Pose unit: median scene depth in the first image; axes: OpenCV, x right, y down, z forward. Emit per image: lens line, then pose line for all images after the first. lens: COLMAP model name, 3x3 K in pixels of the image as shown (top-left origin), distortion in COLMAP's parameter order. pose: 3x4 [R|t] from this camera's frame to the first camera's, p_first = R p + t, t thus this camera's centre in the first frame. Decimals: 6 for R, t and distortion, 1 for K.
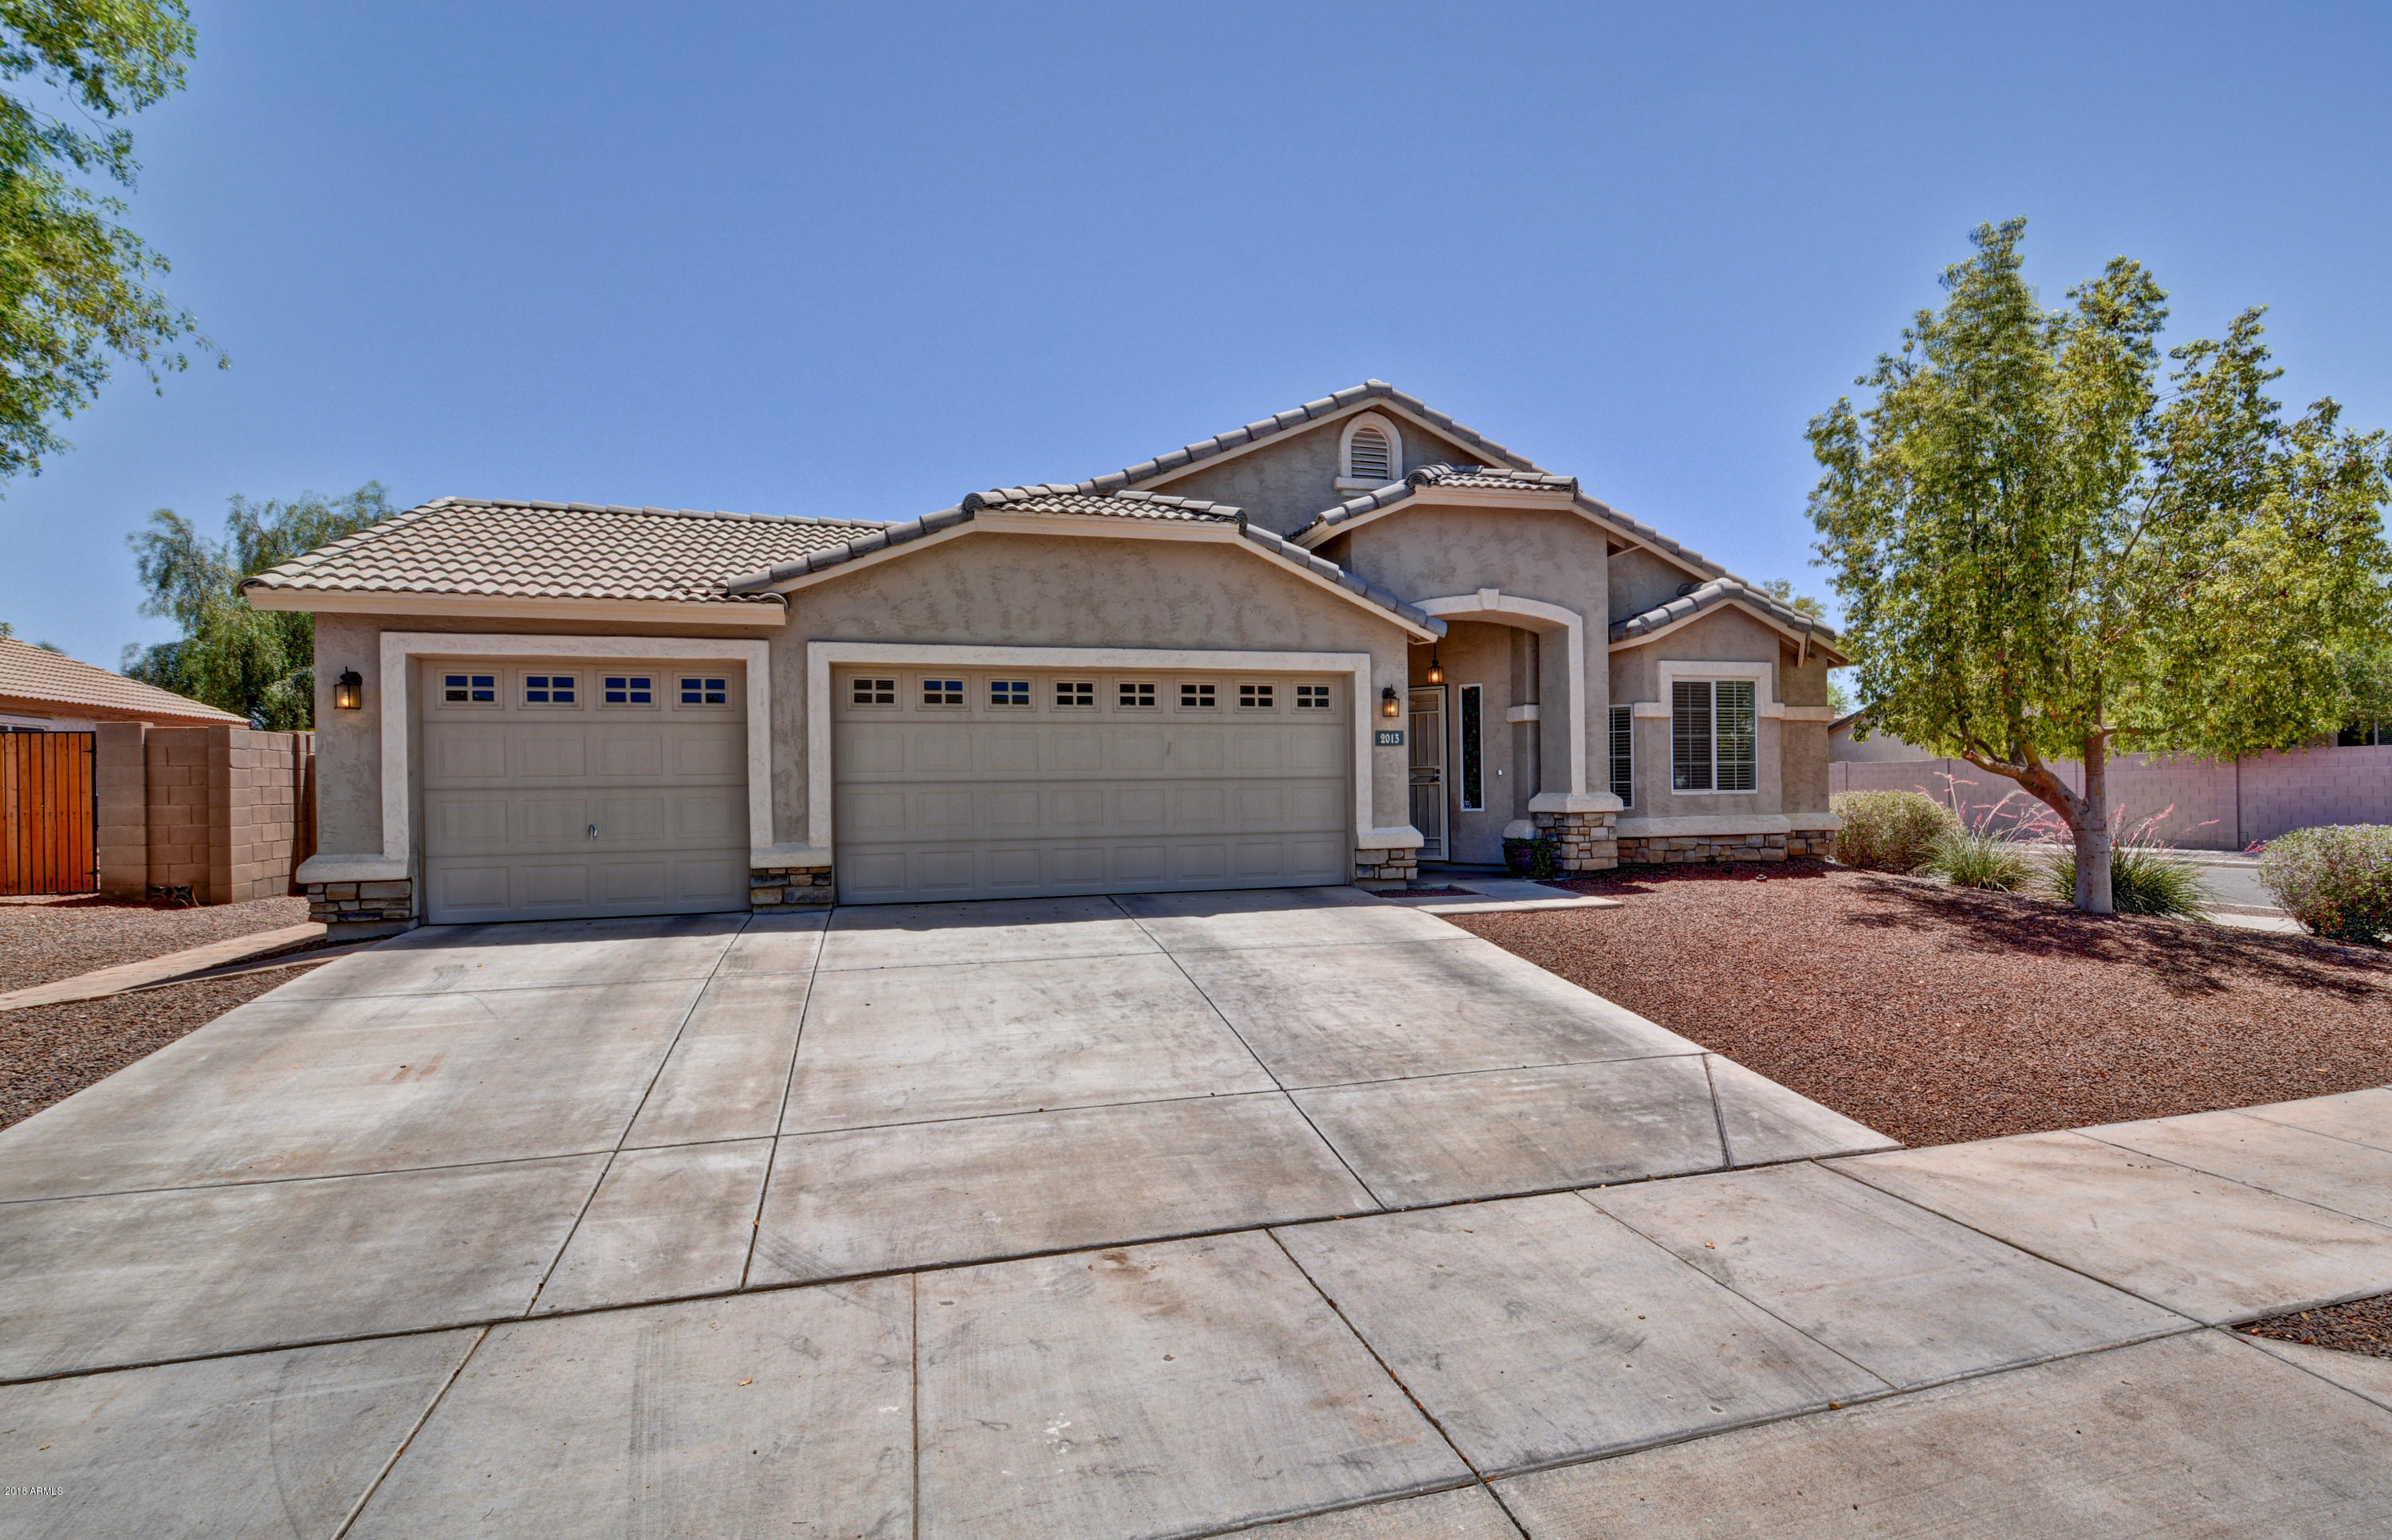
lens RADIAL K [[1095.5, 0, 1188.2], [0, 1095.5, 803.0], [0, 0, 1]] dist [0.001740, 0.000174]
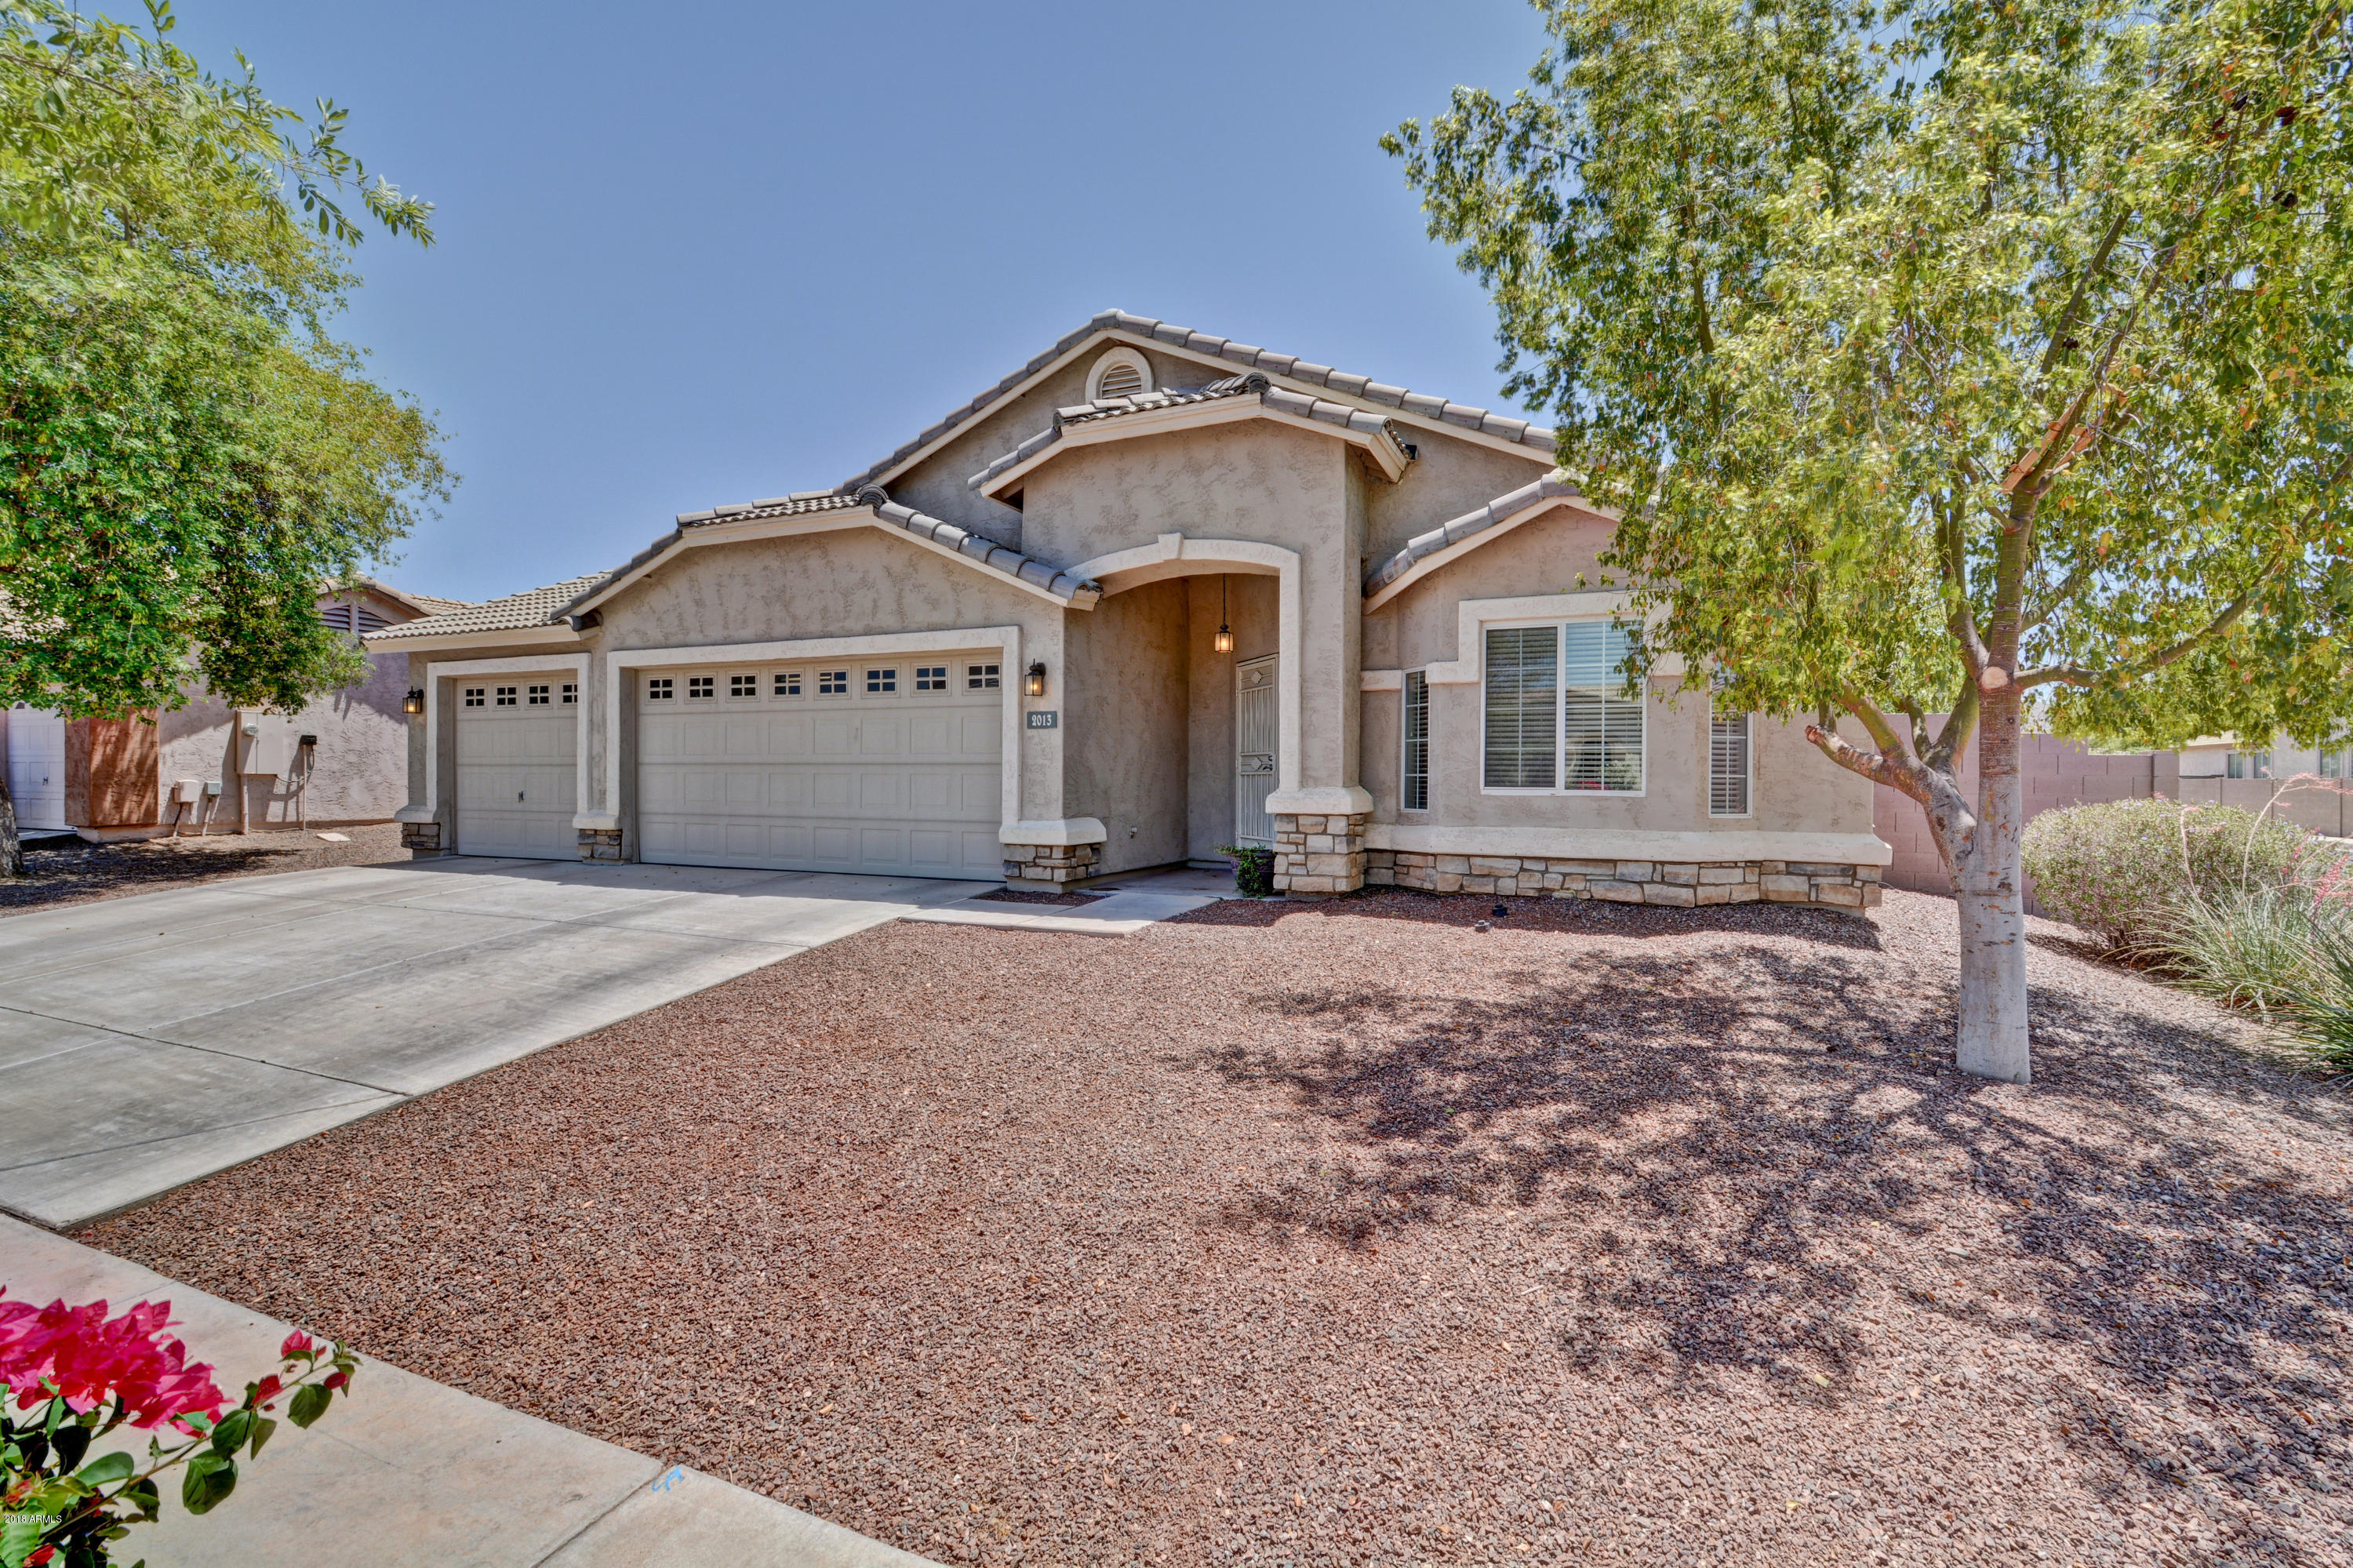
lens RADIAL K [[1066.8, 0, 1176.5], [0, 1066.8, 784.0], [0, 0, 1]] dist [0.001021, -0.000940]
pose [[0.766388, 0.027290, -0.641798, 0.834366], [-0.018838, 0.999622, 0.020010, -0.027474], [0.642102, -0.003245, 0.766612, 0.418370]]
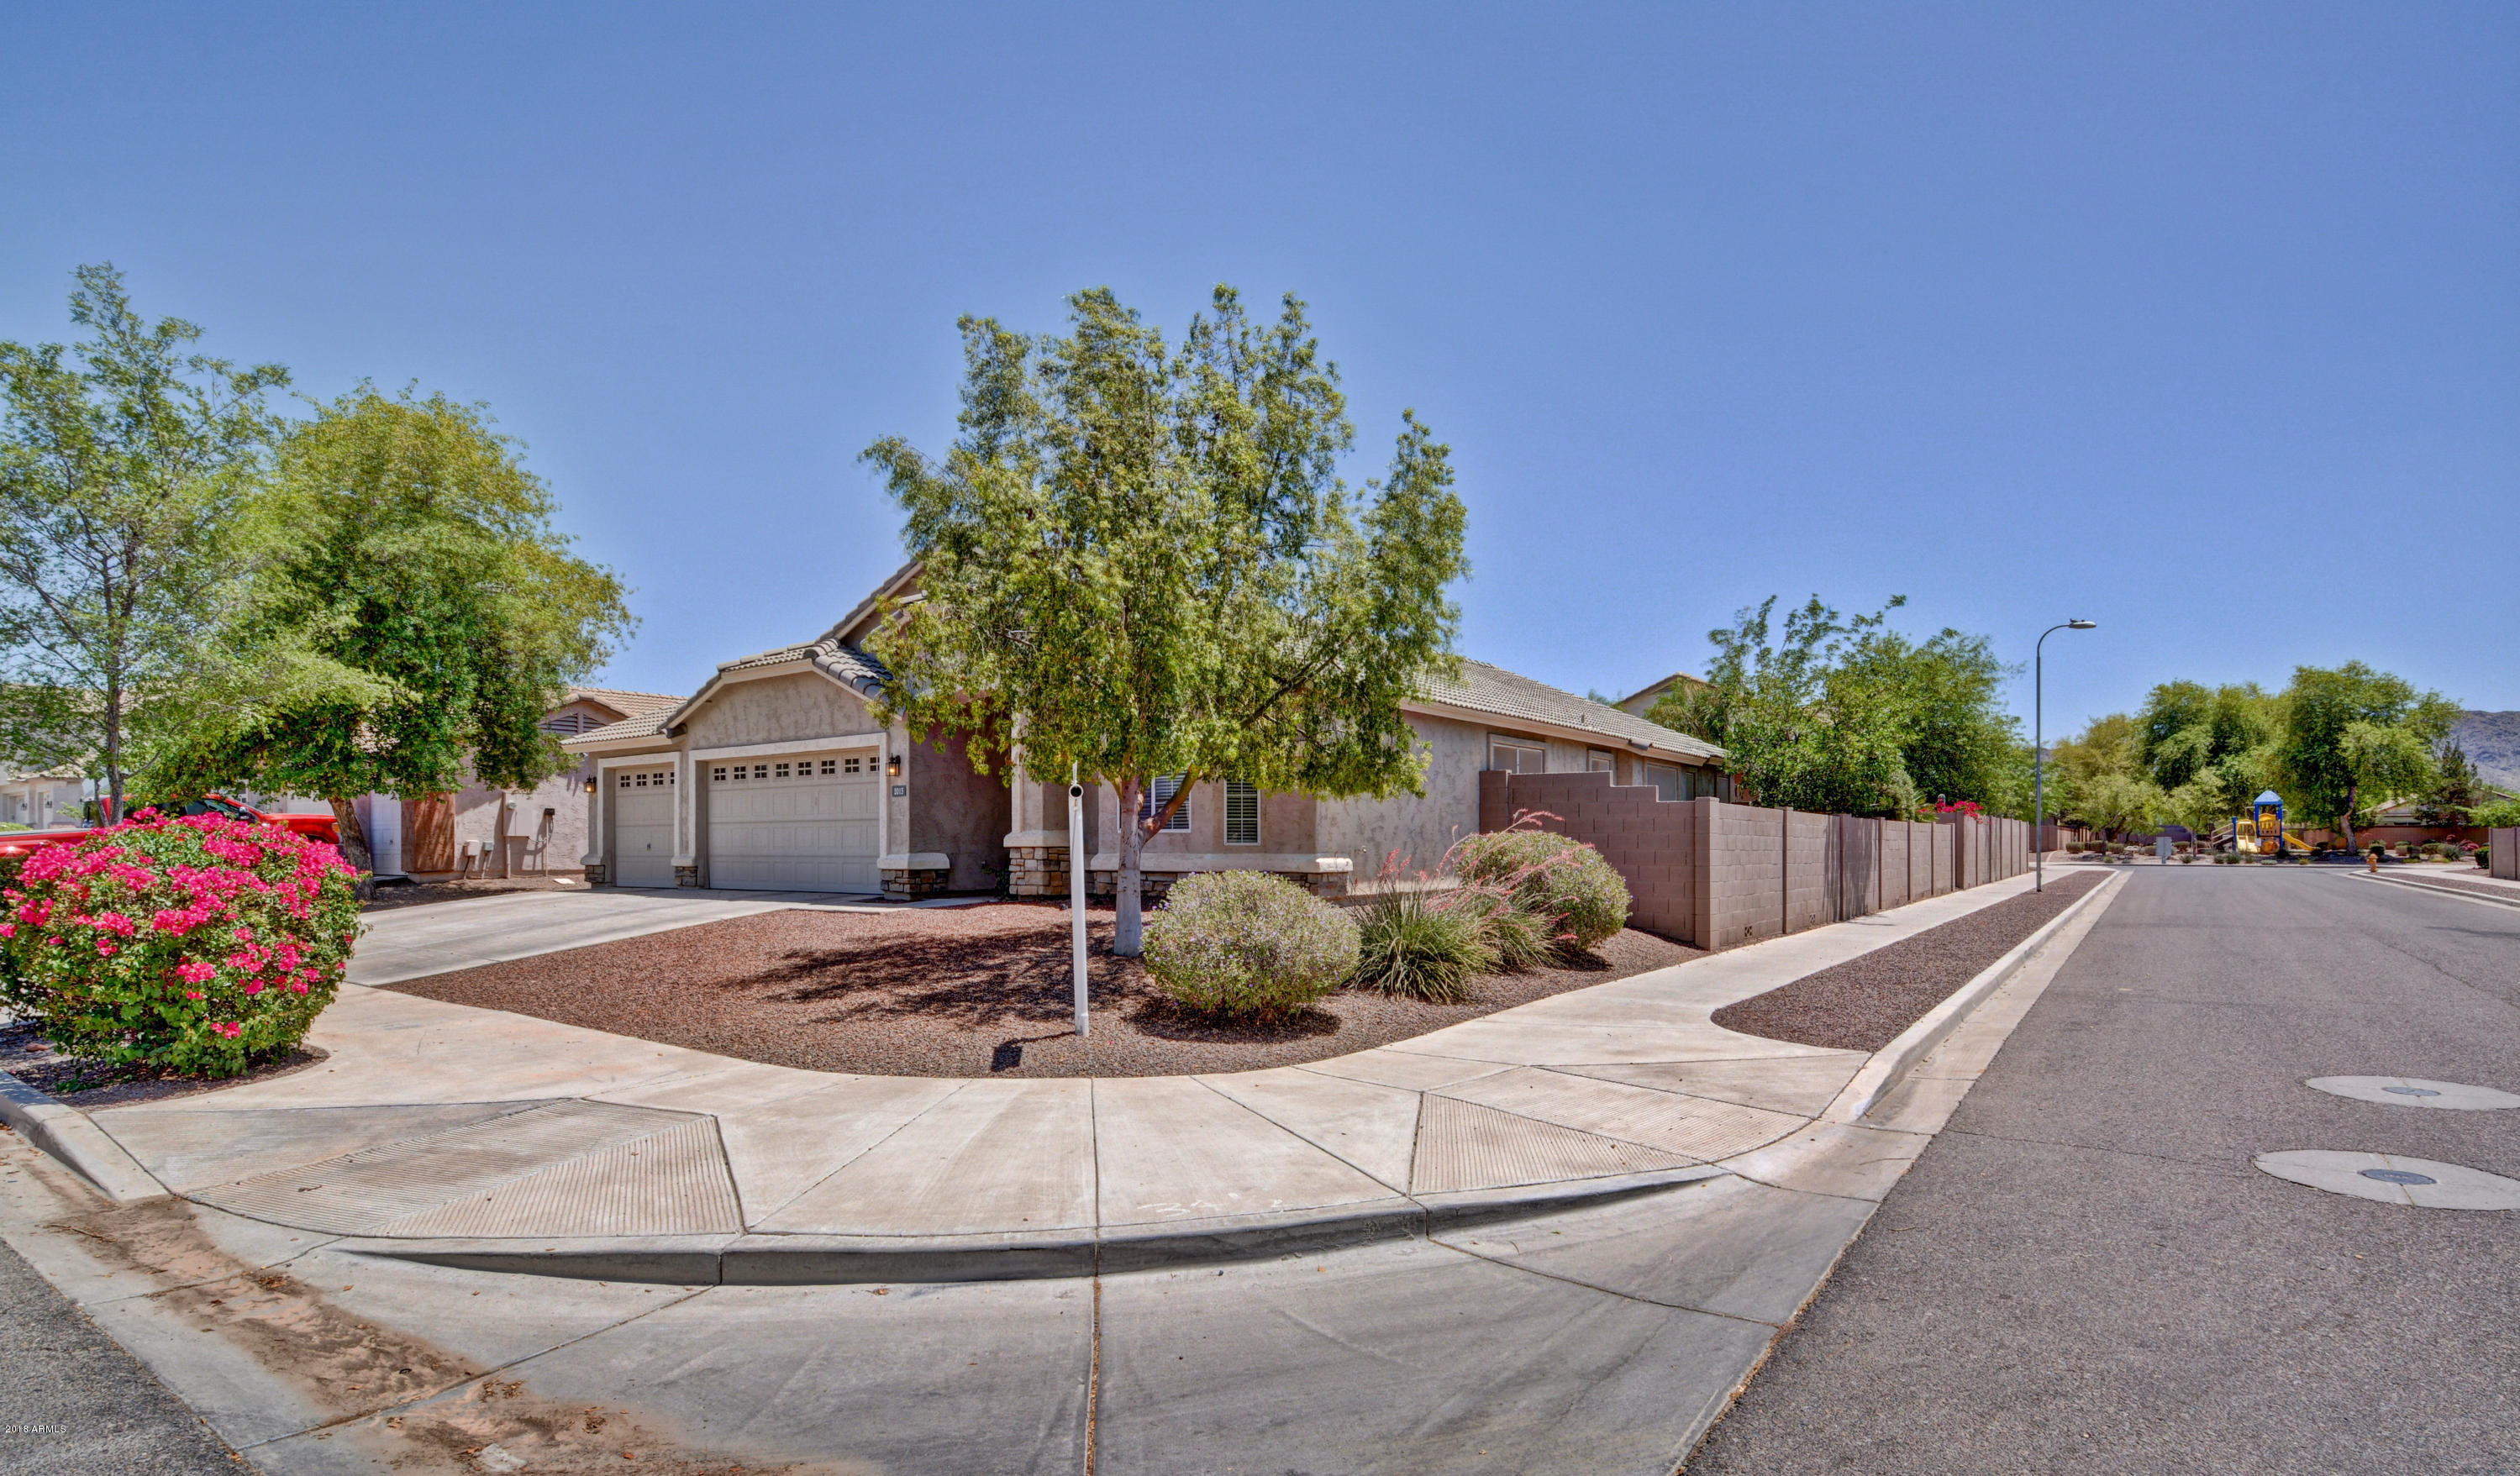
lens RADIAL K [[1215.9, 0, 1248.0], [0, 1215.9, 835.5], [0, 0, 1]] dist [-0.000260, 0.000140]
pose [[0.614551, 0.011476, -0.788793, 1.724485], [-0.006852, 0.999934, 0.009209, -0.020068], [0.788847, -0.000255, 0.614589, 0.400018]]
